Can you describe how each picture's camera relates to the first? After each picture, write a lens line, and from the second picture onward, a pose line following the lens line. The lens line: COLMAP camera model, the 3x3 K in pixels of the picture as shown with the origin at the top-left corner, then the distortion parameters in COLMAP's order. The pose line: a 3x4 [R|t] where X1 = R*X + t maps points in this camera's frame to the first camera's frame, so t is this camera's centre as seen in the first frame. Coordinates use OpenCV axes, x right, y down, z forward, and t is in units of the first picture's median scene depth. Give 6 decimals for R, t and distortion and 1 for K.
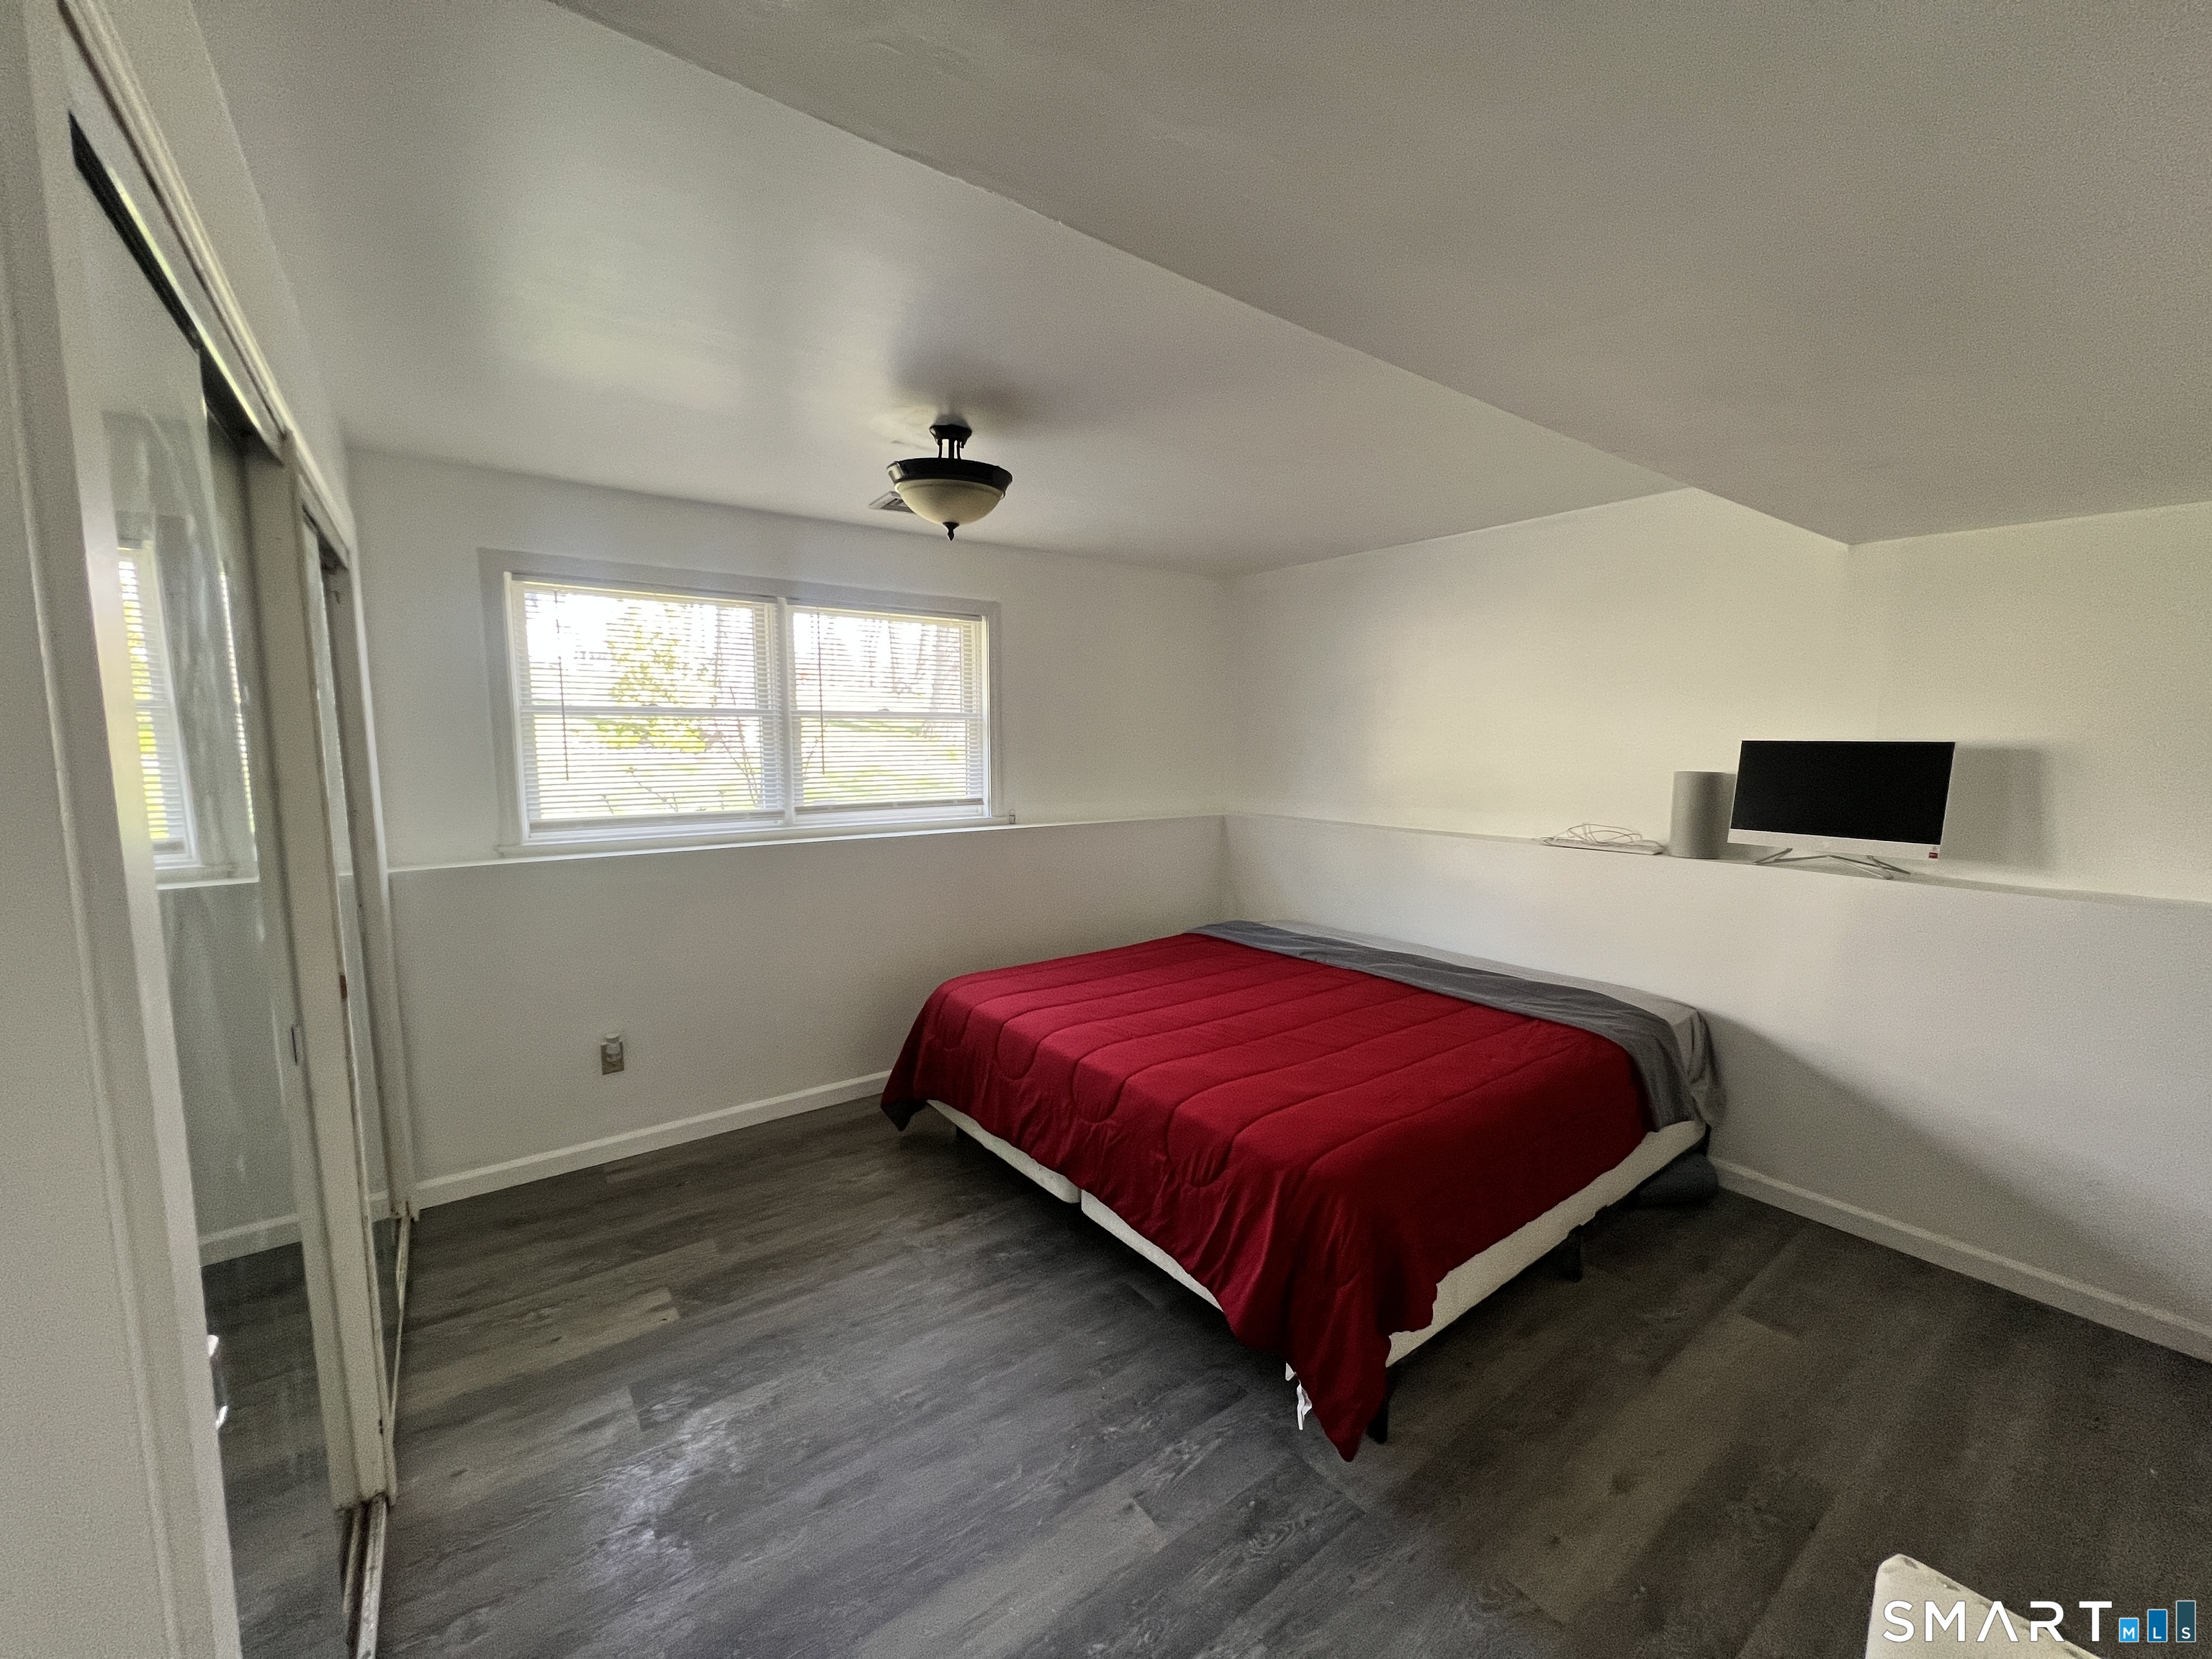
lens RADIAL K [[880.8, 0, 1101.3], [0, 880.8, 830.4], [0, 0, 1]] dist [-0.002762, 0.000400]
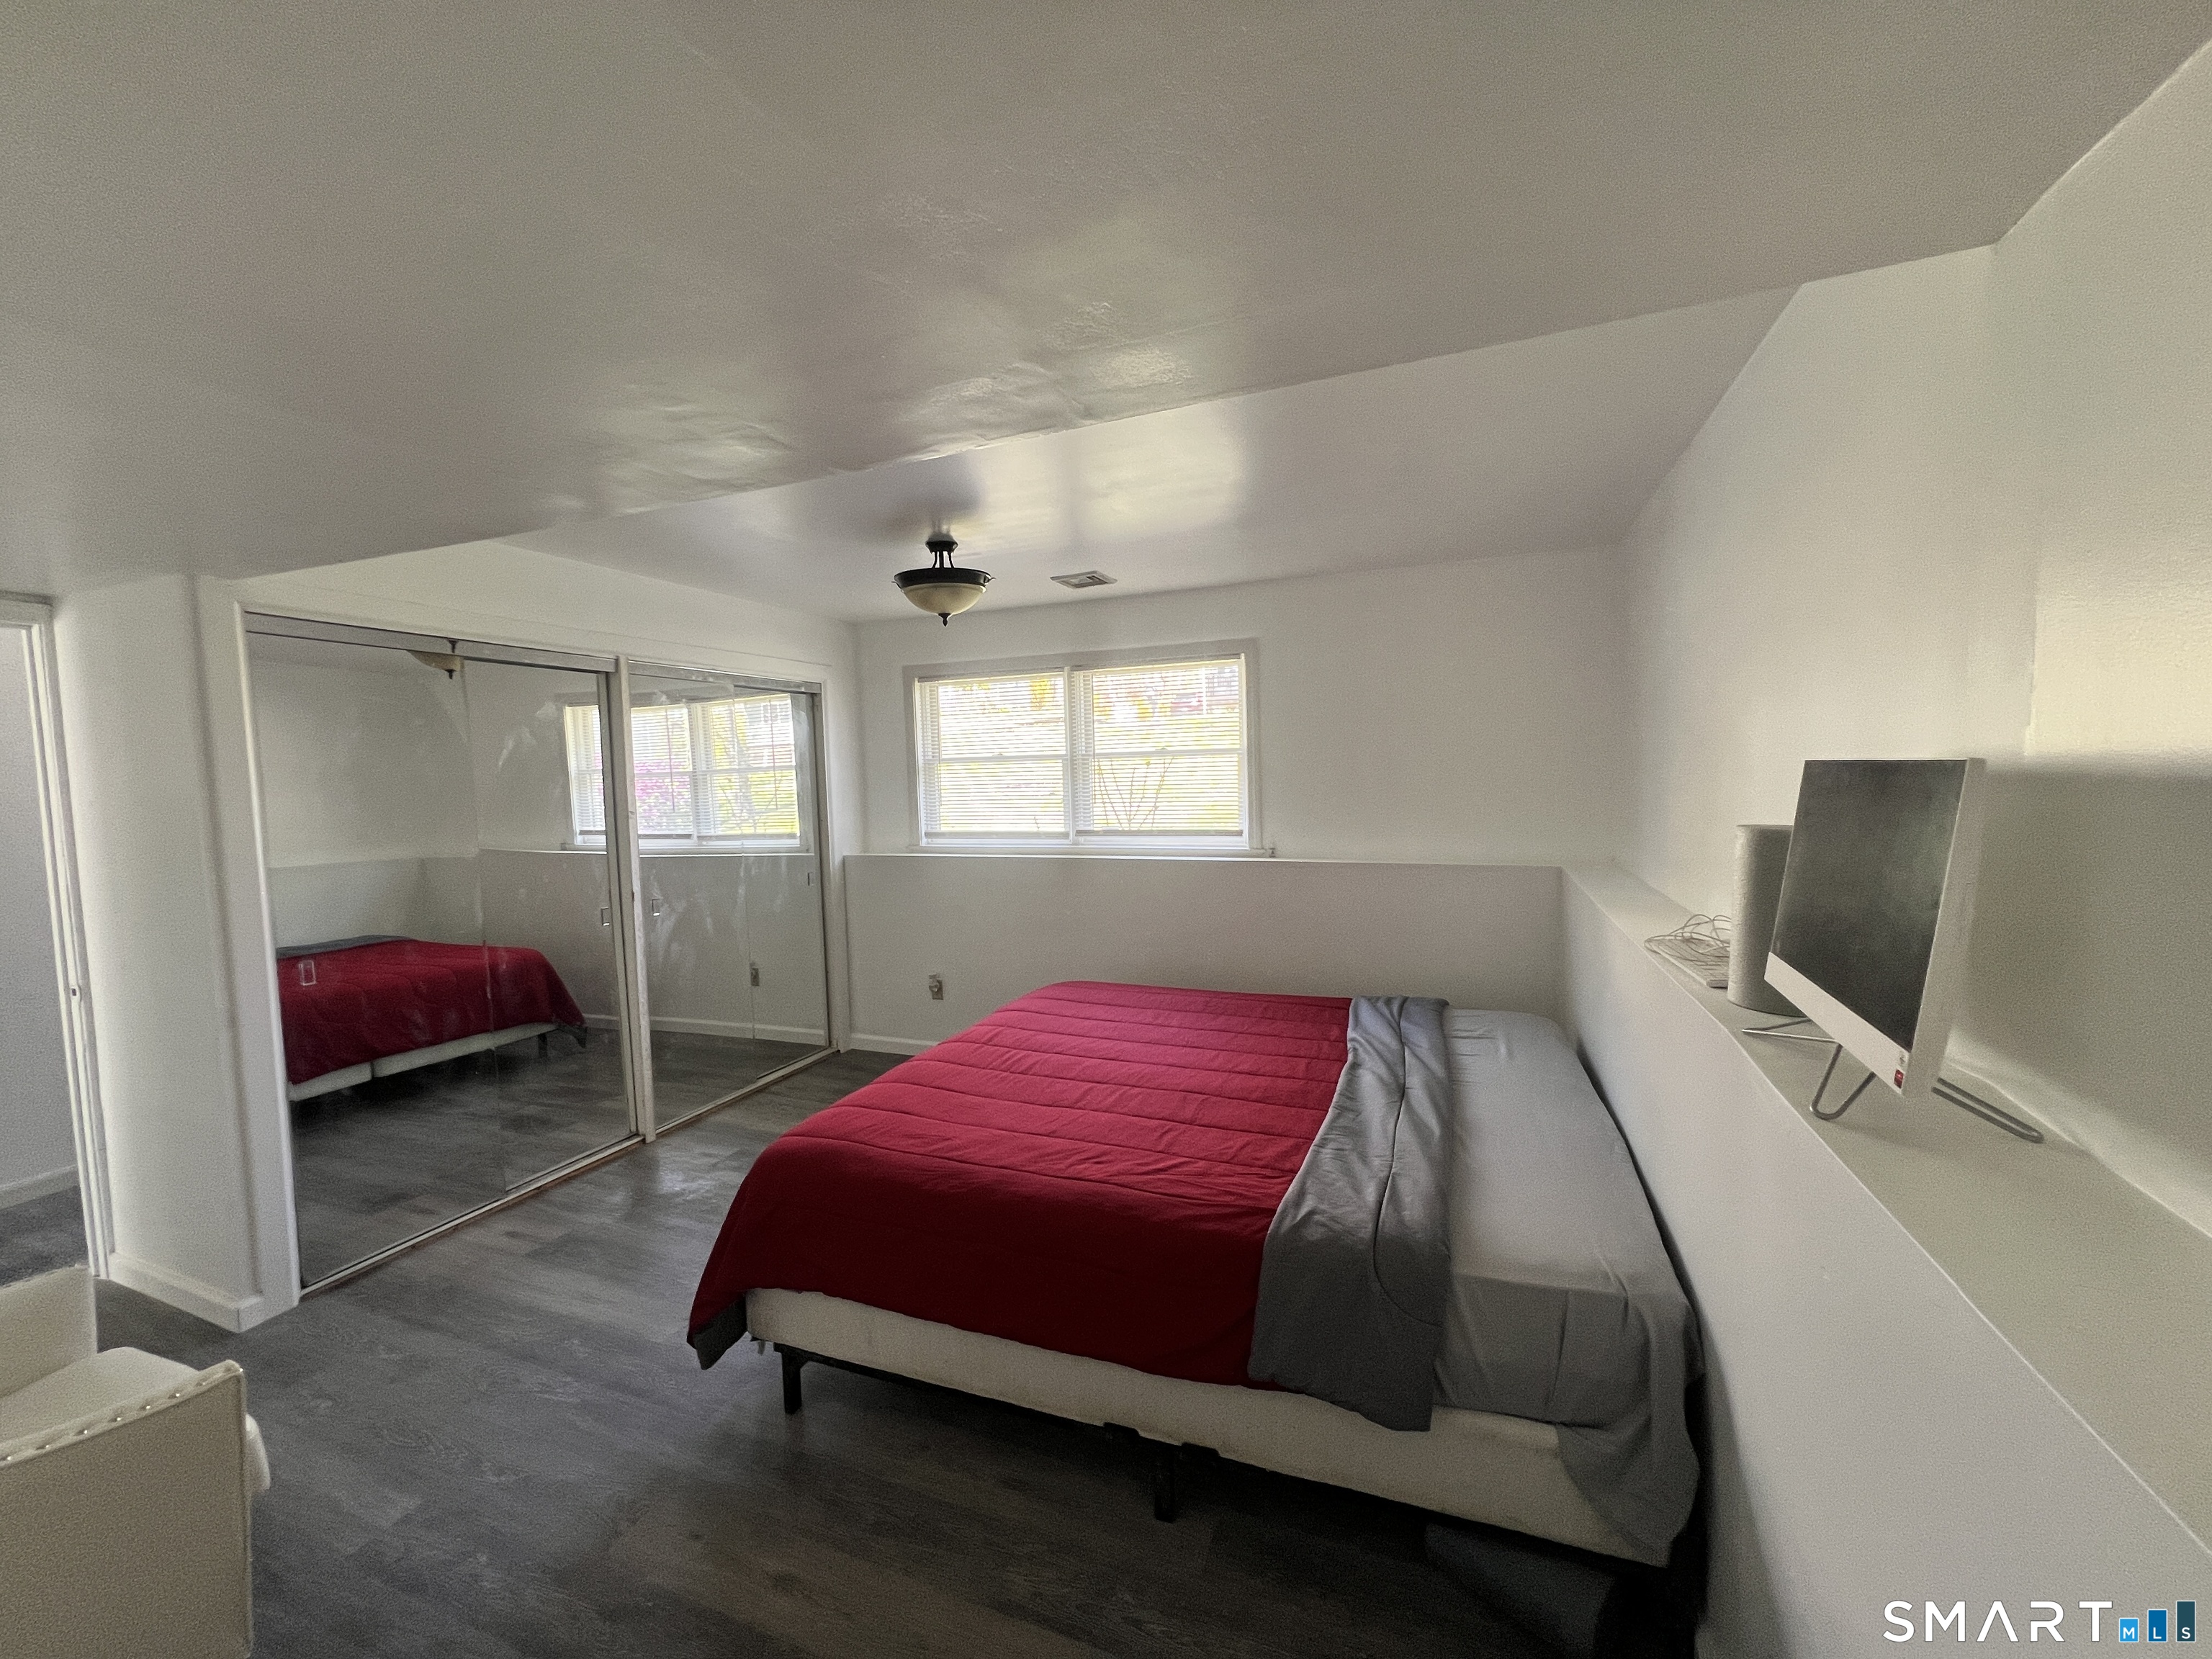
lens RADIAL K [[880.8, 0, 1104.3], [0, 880.8, 829.0], [0, 0, 1]] dist [-0.002762, 0.000400]
pose [[0.527703, 0.039008, -0.848532, 0.816503], [-0.065484, 0.997840, 0.005148, -0.040614], [0.846901, 0.052849, 0.529118, 0.402749]]
